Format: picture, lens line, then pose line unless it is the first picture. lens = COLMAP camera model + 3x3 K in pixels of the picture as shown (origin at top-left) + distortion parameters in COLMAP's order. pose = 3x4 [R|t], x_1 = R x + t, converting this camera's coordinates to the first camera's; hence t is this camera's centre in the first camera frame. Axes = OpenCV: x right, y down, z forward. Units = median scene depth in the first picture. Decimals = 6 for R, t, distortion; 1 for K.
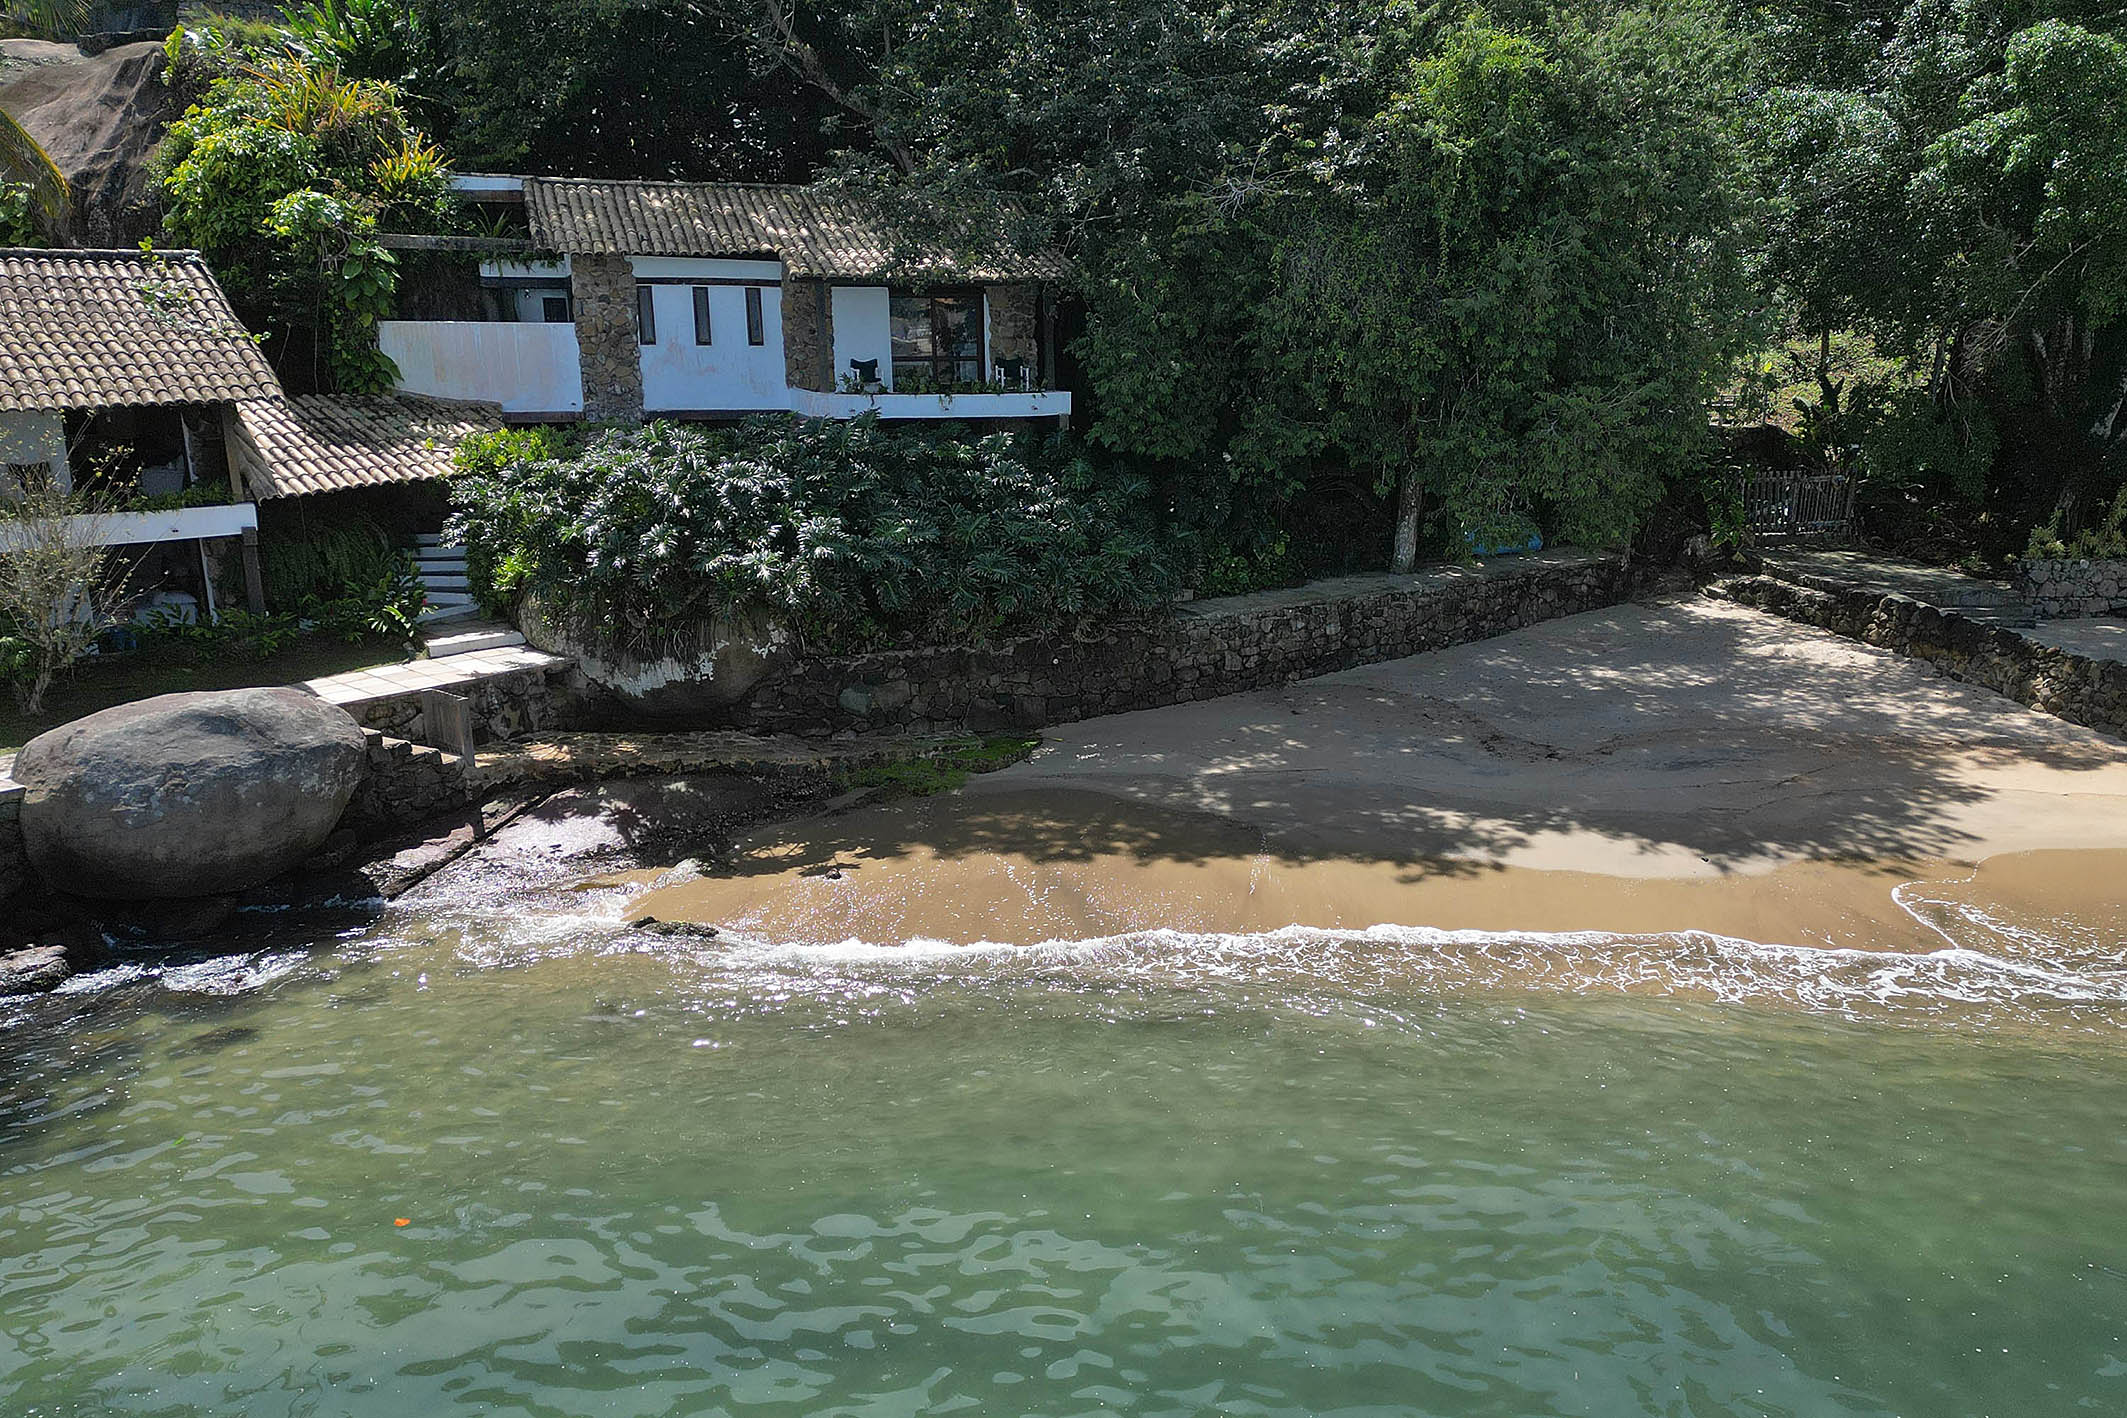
lens RADIAL K [[1530.0, 0, 1072.1], [0, 1530.0, 662.7], [0, 0, 1]] dist [0.113042, -0.115579]
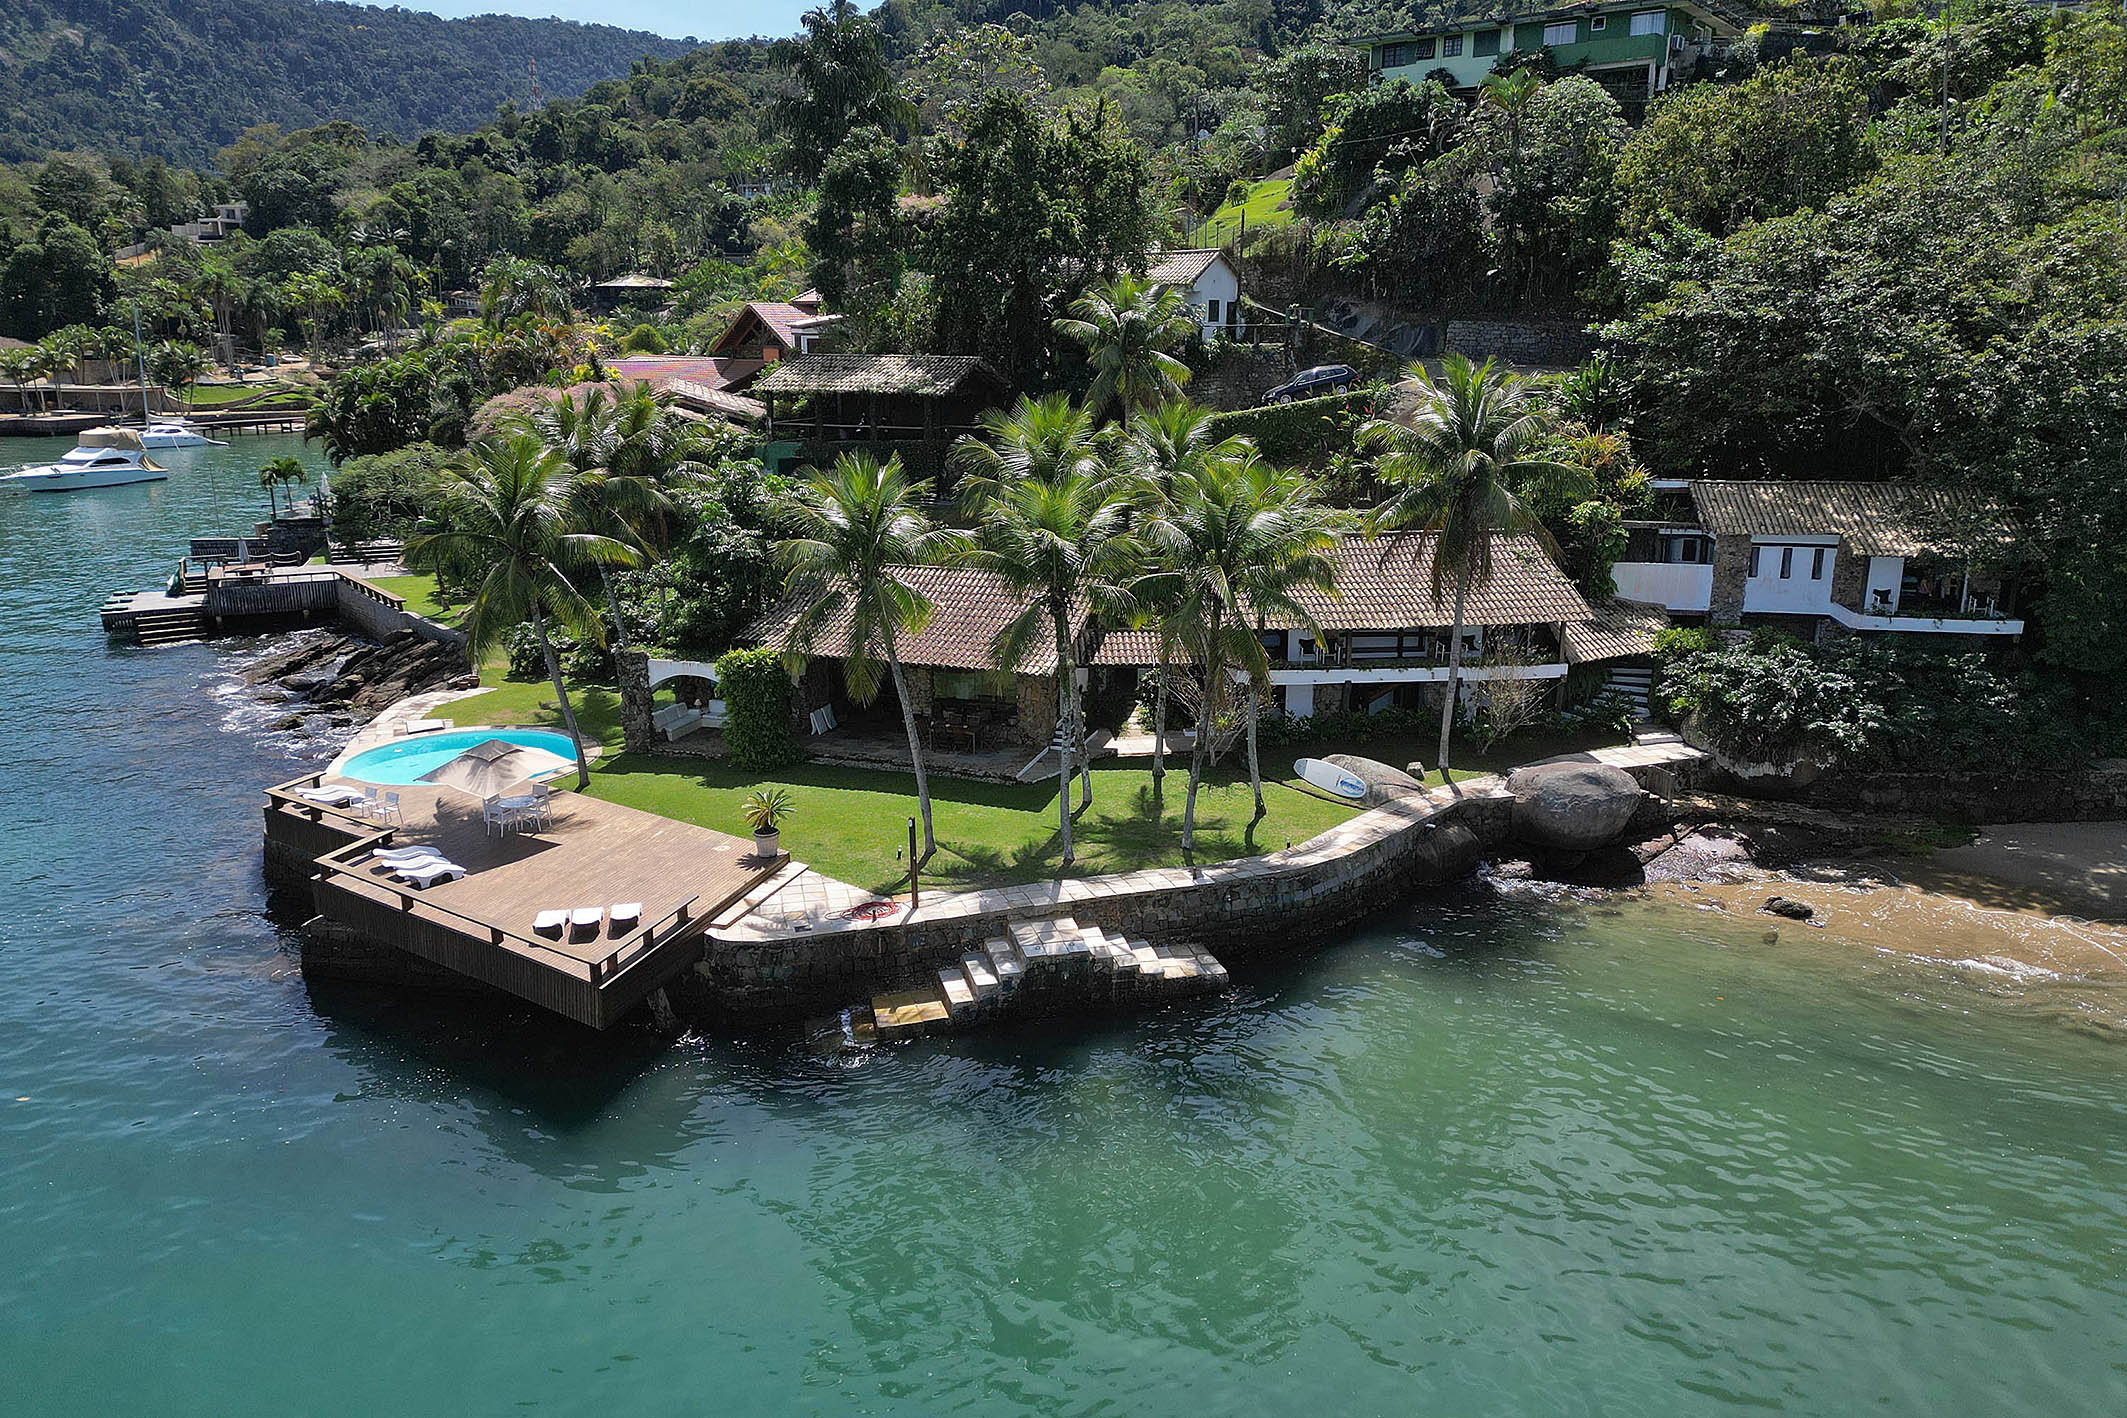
lens RADIAL K [[1530.0, 0, 1072.1], [0, 1530.0, 662.7], [0, 0, 1]] dist [0.113042, -0.115579]
pose [[0.884090, 0.118940, -0.451928, -0.162910], [-0.100483, 0.992831, 0.064724, -0.165382], [0.456386, -0.011811, 0.889703, -1.135184]]
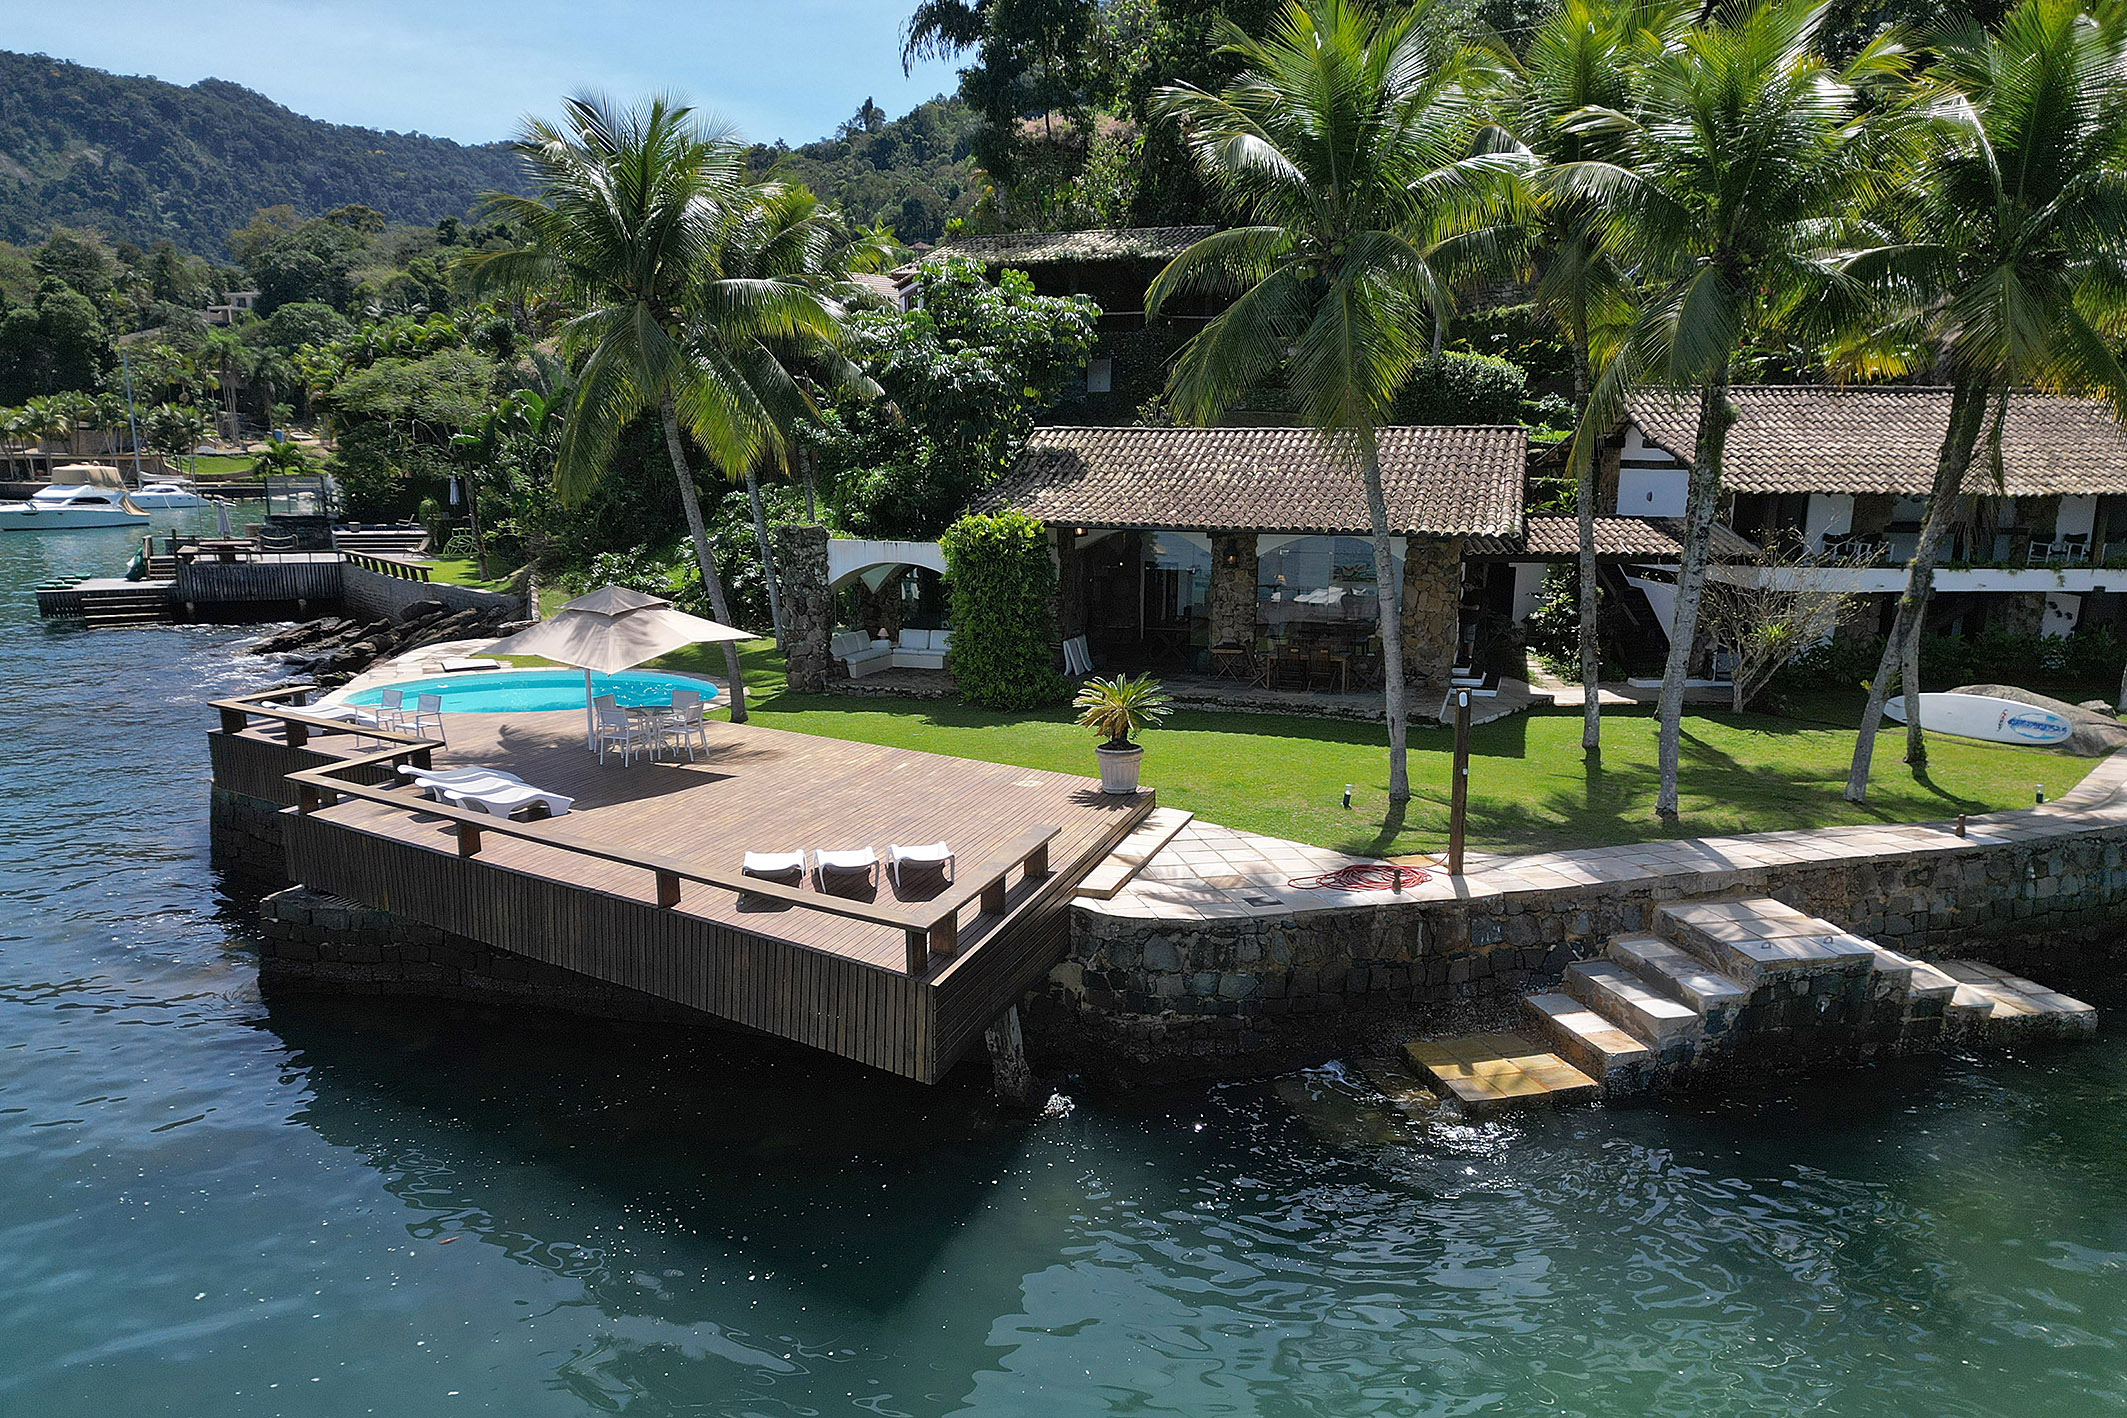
lens RADIAL K [[1507.4, 0, 1065.8], [0, 1507.4, 771.5], [0, 0, 1]] dist [0.105161, -0.115307]
pose [[0.882909, 0.116723, -0.454804, -0.820053], [-0.108361, 0.993114, 0.044517, 0.139359], [0.456868, 0.009978, 0.889478, -0.597958]]
